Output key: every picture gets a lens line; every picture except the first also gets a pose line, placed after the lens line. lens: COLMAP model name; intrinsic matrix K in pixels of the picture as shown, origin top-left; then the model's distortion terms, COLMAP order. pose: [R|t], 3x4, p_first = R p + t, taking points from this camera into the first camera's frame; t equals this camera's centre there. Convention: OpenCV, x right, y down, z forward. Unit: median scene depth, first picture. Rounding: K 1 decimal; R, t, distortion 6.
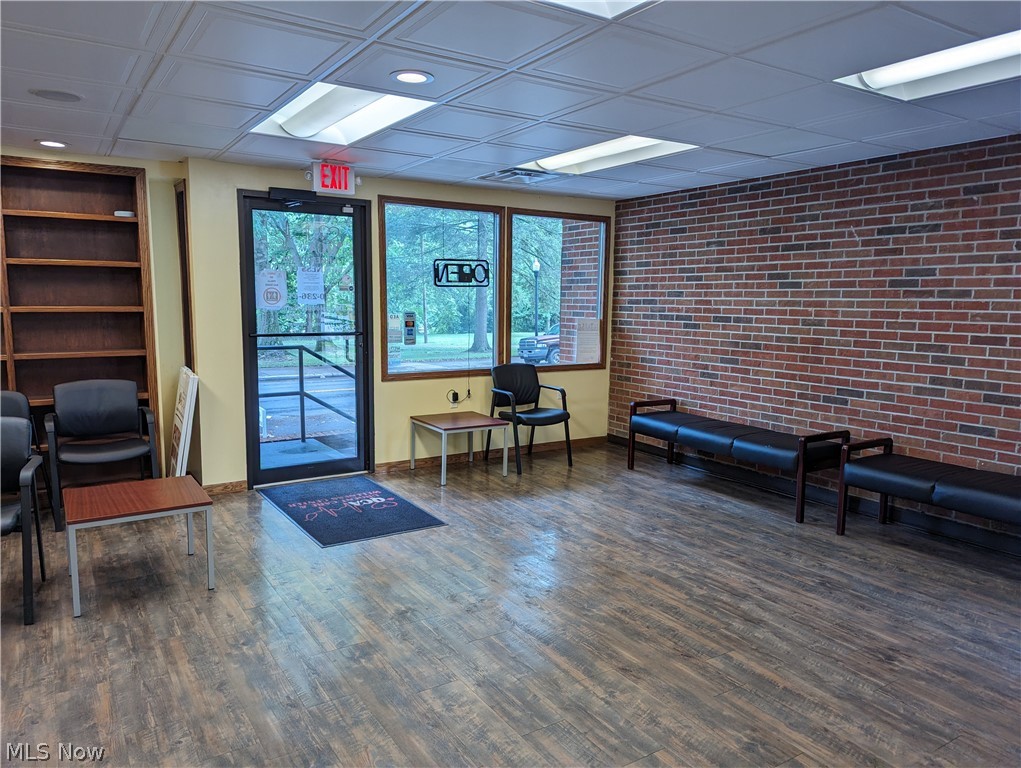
lens RADIAL K [[723.5, 0, 510.2], [0, 723.5, 384.5], [0, 0, 1]] dist [0.032222, -0.004545]
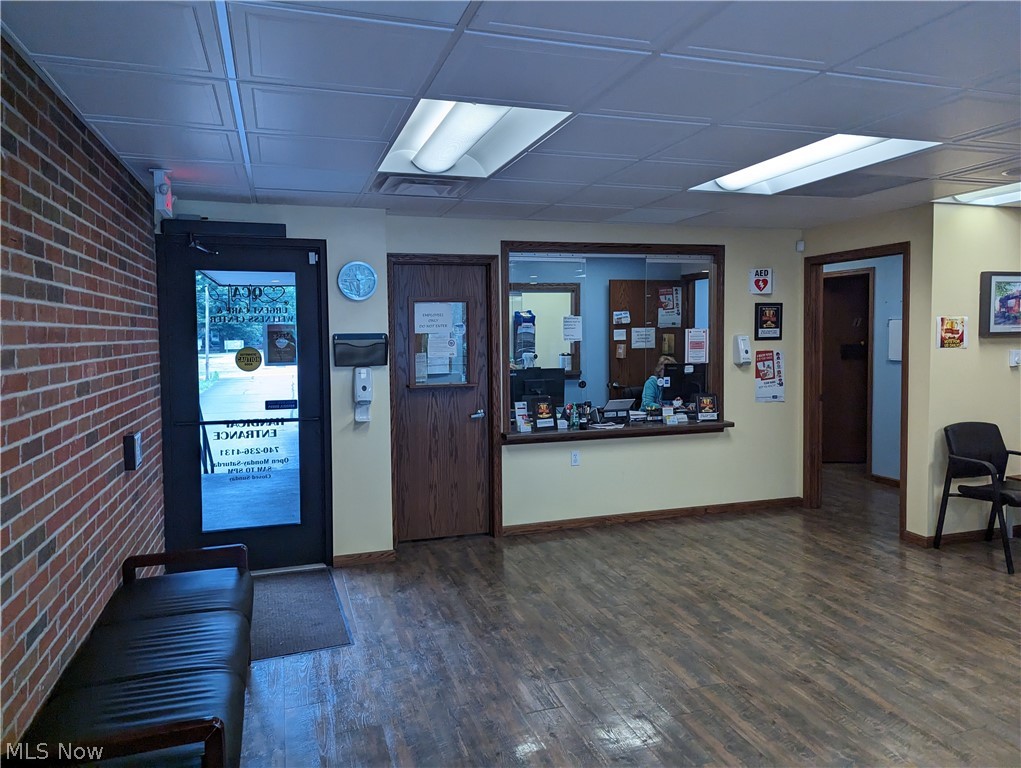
lens RADIAL K [[723.5, 0, 509.5], [0, 723.5, 381.1], [0, 0, 1]] dist [0.032222, -0.004545]
pose [[-0.963504, -0.018329, 0.267067, 0.304710], [0.035498, 0.980095, 0.195329, -0.296750], [-0.265331, 0.197681, -0.943675, 2.086163]]
